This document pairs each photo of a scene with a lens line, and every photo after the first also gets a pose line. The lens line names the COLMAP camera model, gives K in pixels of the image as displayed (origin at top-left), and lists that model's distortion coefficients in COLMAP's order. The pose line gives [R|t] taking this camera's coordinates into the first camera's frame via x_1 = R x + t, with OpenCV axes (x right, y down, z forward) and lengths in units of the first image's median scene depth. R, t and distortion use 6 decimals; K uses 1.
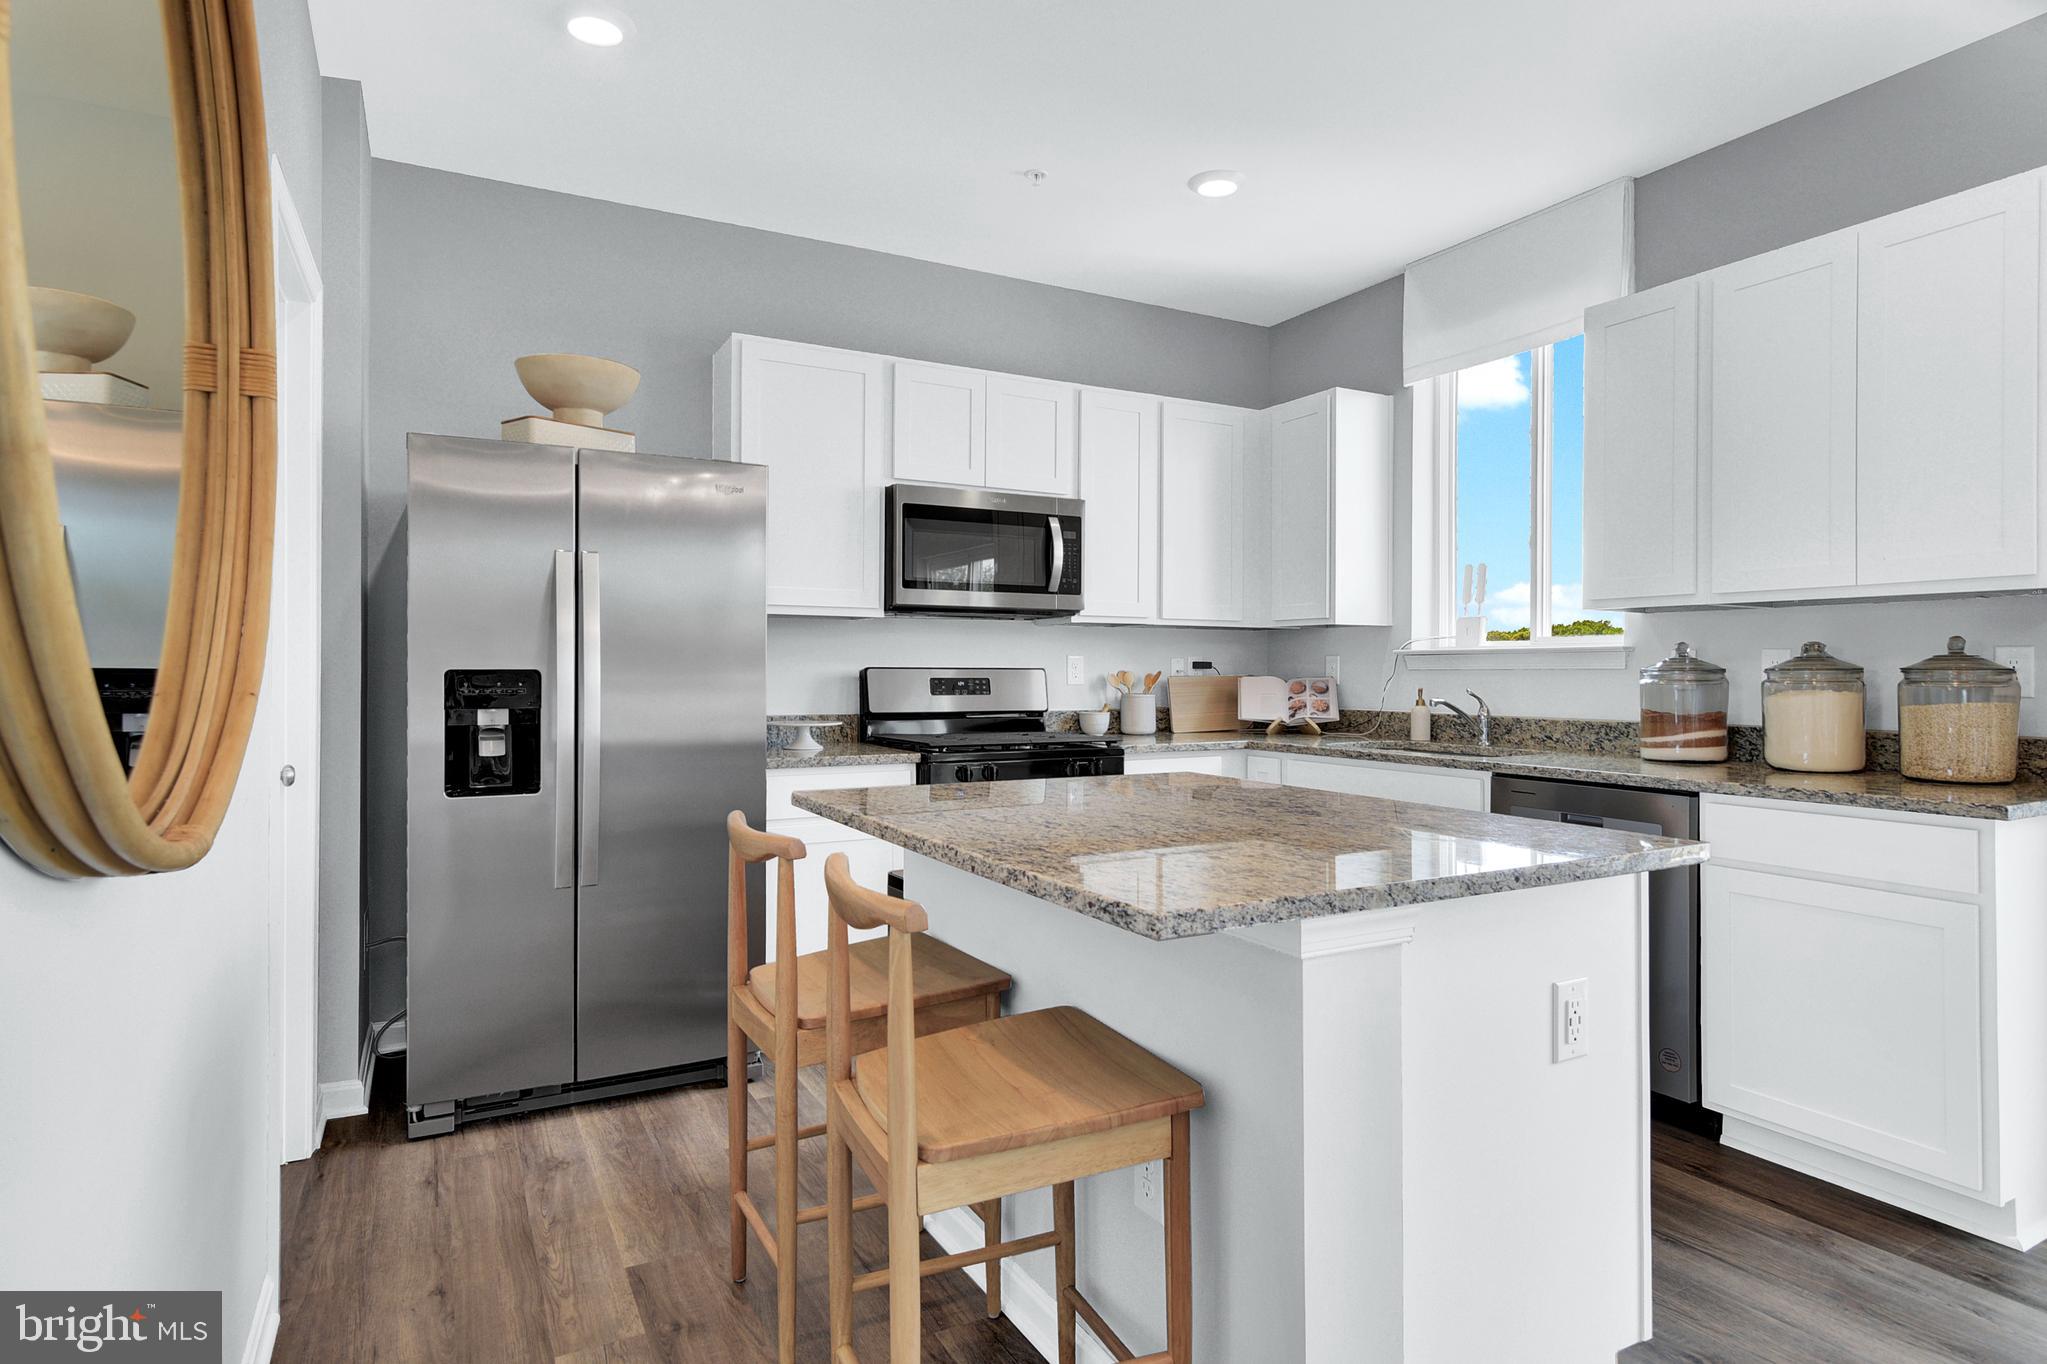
lens RADIAL K [[1139.5, 0, 1045.5], [0, 1139.5, 658.9], [0, 0, 1]] dist [-0.000759, -0.000213]
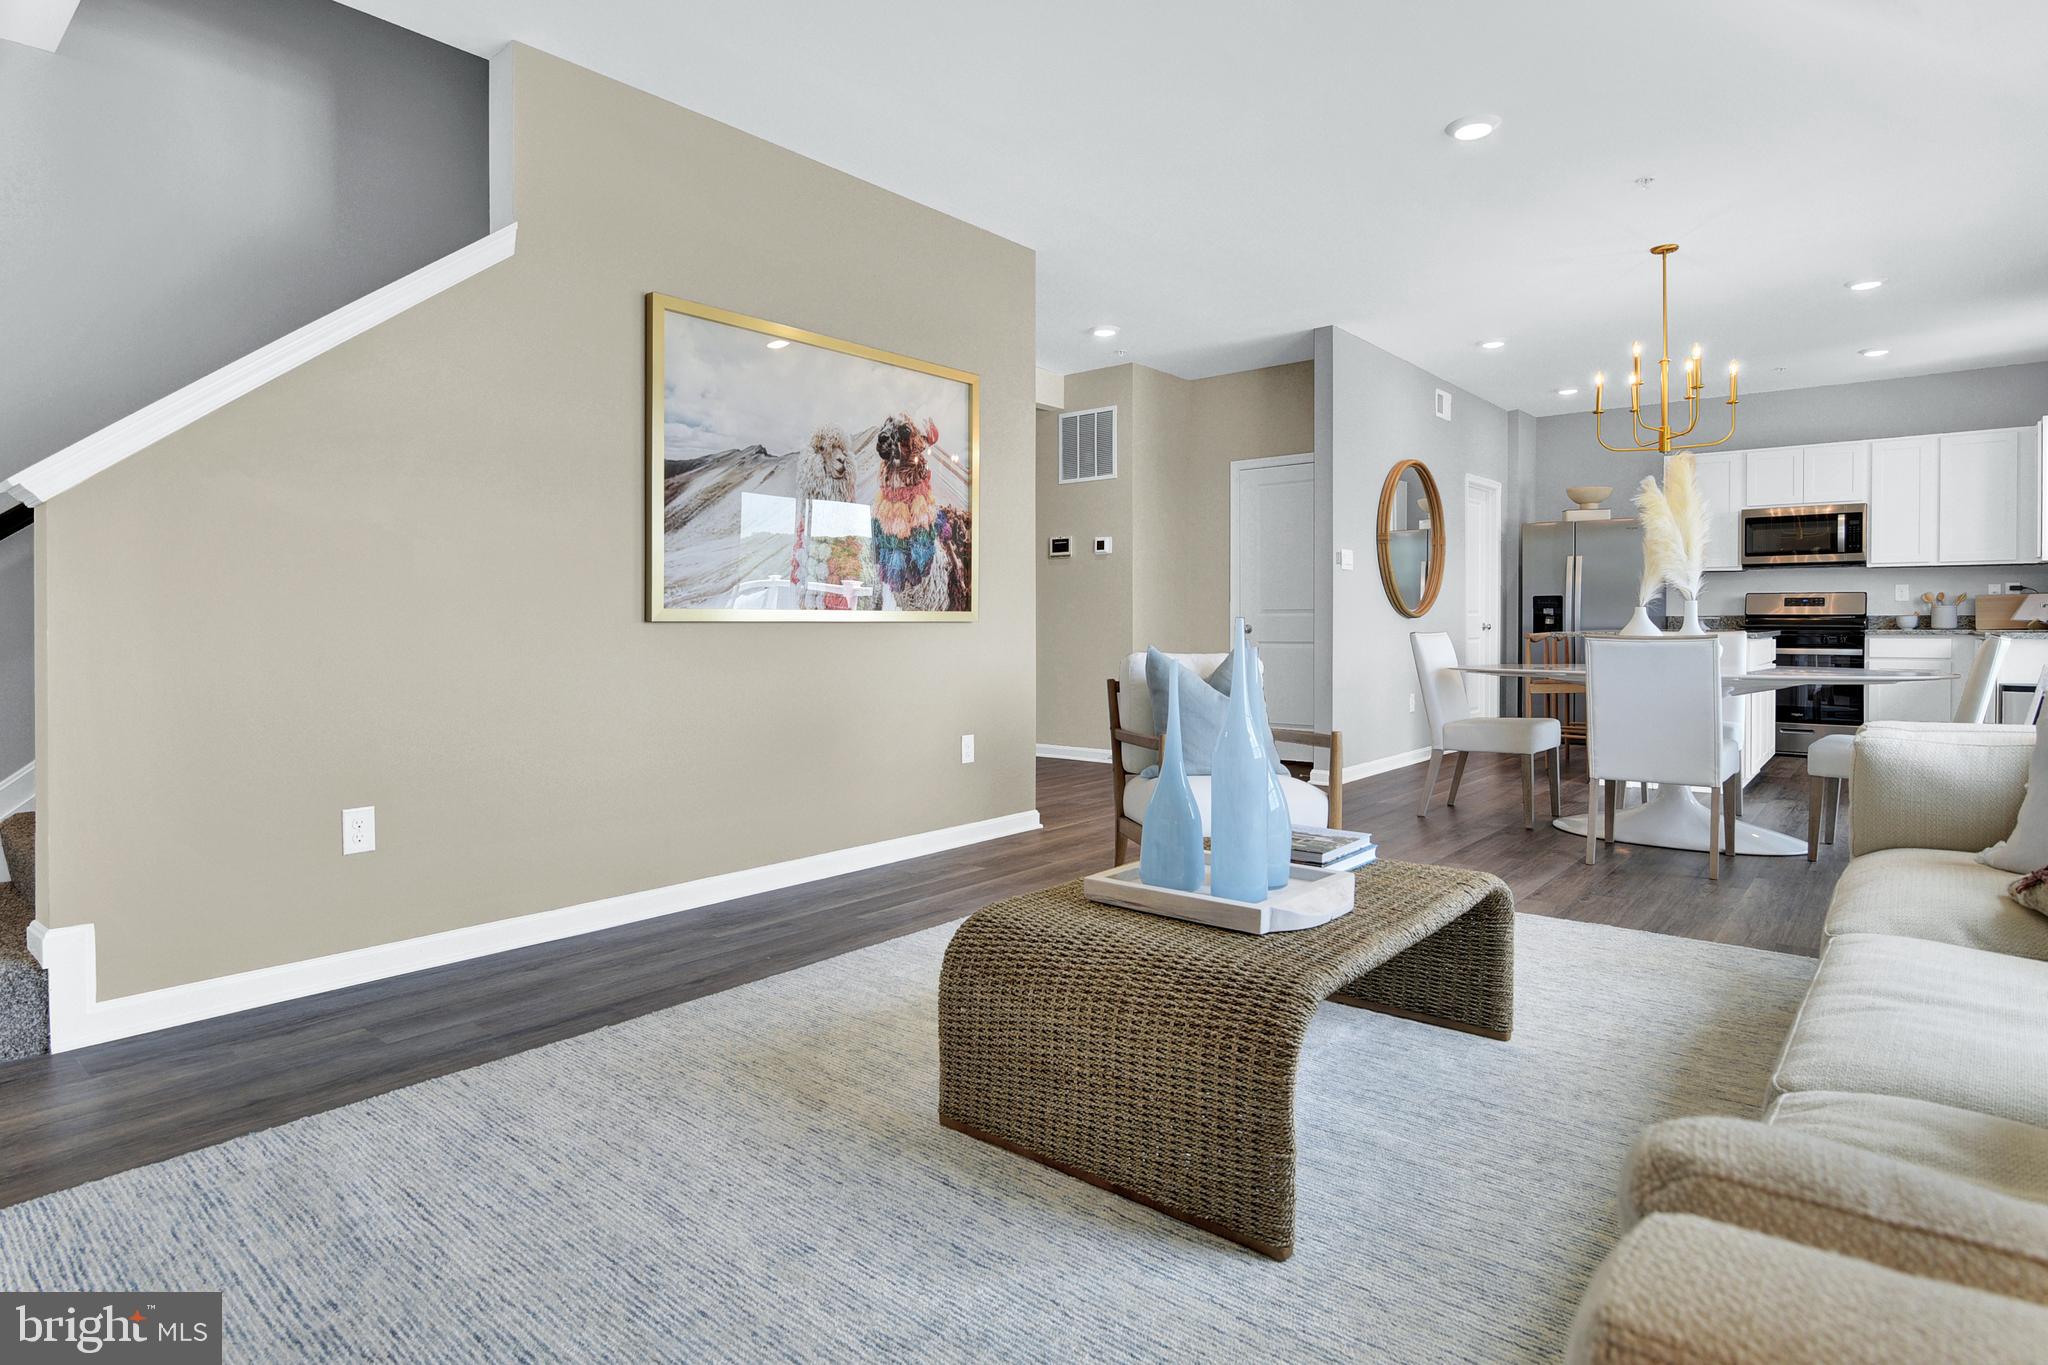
lens RADIAL K [[1075.4, 0, 1028.1], [0, 1075.4, 630.7], [0, 0, 1]] dist [-0.005600, -0.001031]
pose [[0.348588, 0.004280, -0.937266, 1.267851], [0.010188, 0.999913, 0.008355, 0.046651], [0.937221, -0.012462, 0.348514, -0.975904]]
